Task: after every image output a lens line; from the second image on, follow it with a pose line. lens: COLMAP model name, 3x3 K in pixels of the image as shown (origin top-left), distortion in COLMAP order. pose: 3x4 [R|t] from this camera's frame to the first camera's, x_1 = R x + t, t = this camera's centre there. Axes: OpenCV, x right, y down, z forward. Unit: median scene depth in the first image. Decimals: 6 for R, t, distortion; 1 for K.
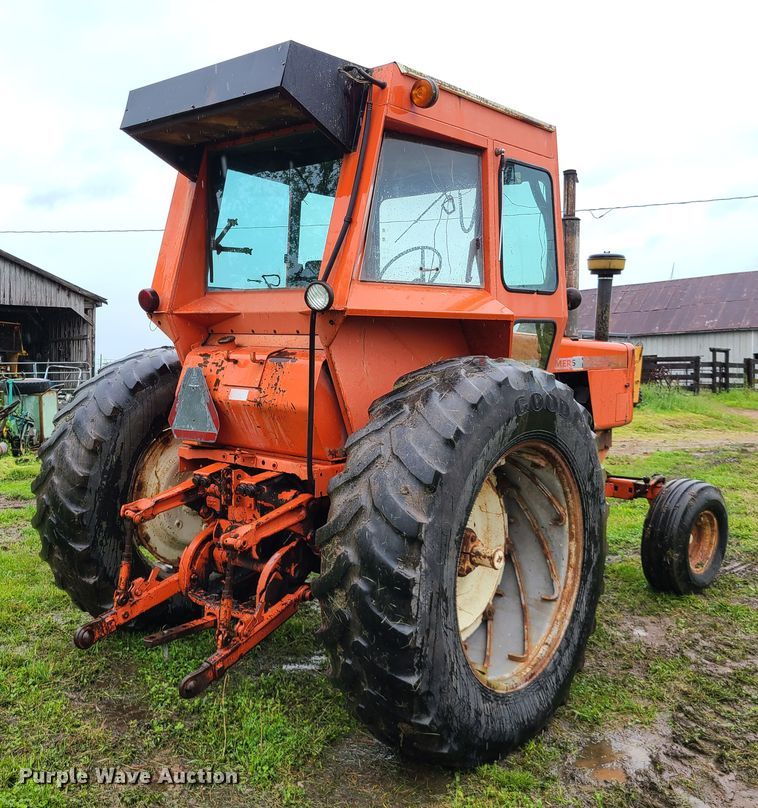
lens RADIAL K [[847.6, 0, 338.4], [0, 847.6, 407.2], [0, 0, 1]] dist [0.011319, -0.016300]
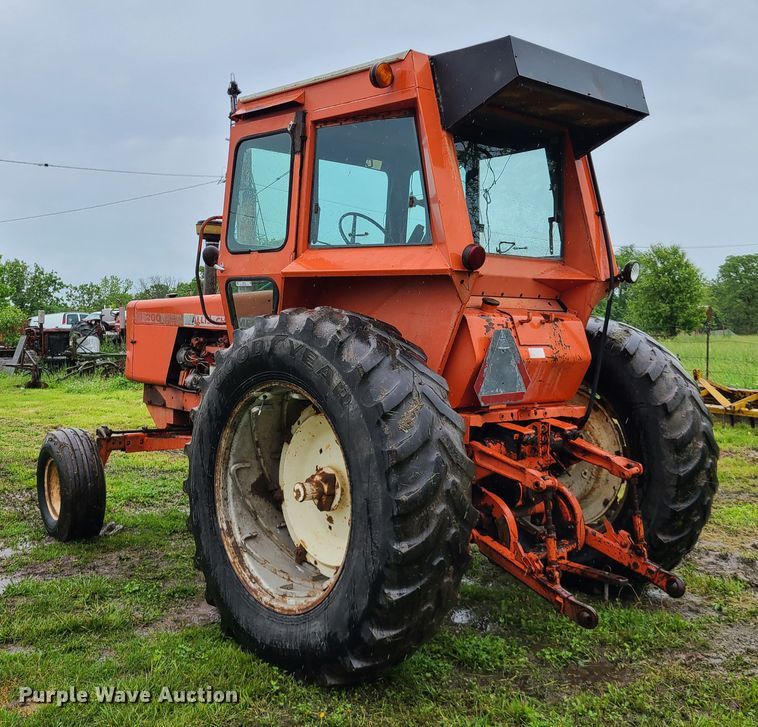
lens RADIAL K [[882.6, 0, 379.0], [0, 882.6, 363.5], [0, 0, 1]] dist [0.052575, 0.010416]
pose [[0.099293, -0.062707, 0.993080, -1.217714], [0.065041, 0.996287, 0.056407, -0.075639], [-0.992930, 0.058990, 0.103003, 1.050264]]
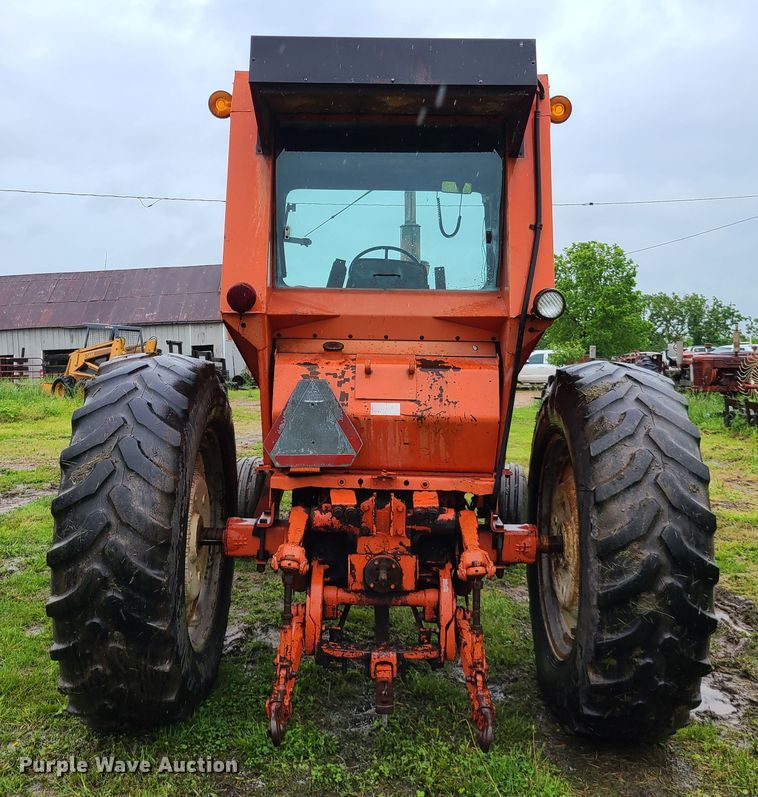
lens RADIAL K [[895.8, 0, 379.0], [0, 895.8, 398.5], [0, 0, 1]] dist [0.011655, -0.007645]
pose [[0.744522, -0.045063, 0.666076, -0.719907], [0.047468, 0.998767, 0.014514, -0.038393], [-0.665909, 0.020811, 0.745743, 0.298853]]
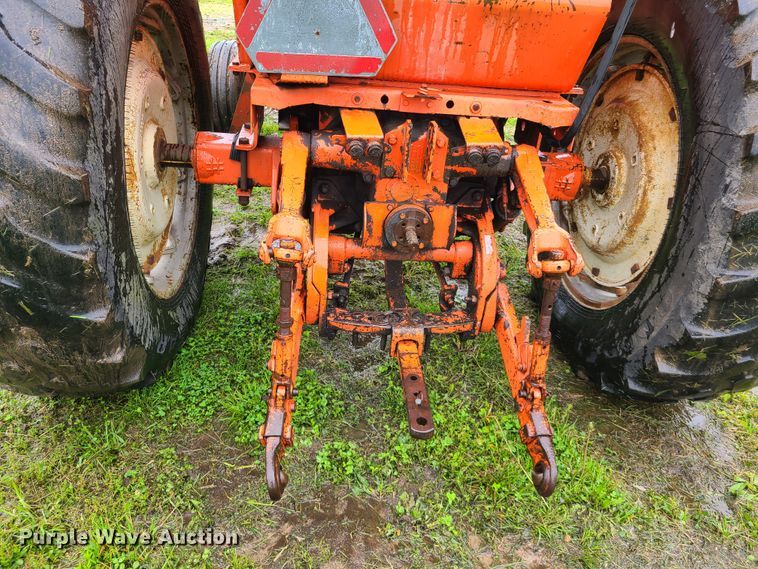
lens RADIAL K [[561.5, 0, 382.7], [0, 561.5, 276.3], [0, 0, 1]] dist [0.038853, -0.042806]
pose [[0.683941, -0.330321, 0.650471, -0.423880], [-0.011150, 0.886785, 0.462048, -0.013305], [-0.729452, -0.323267, 0.602826, 0.722981]]
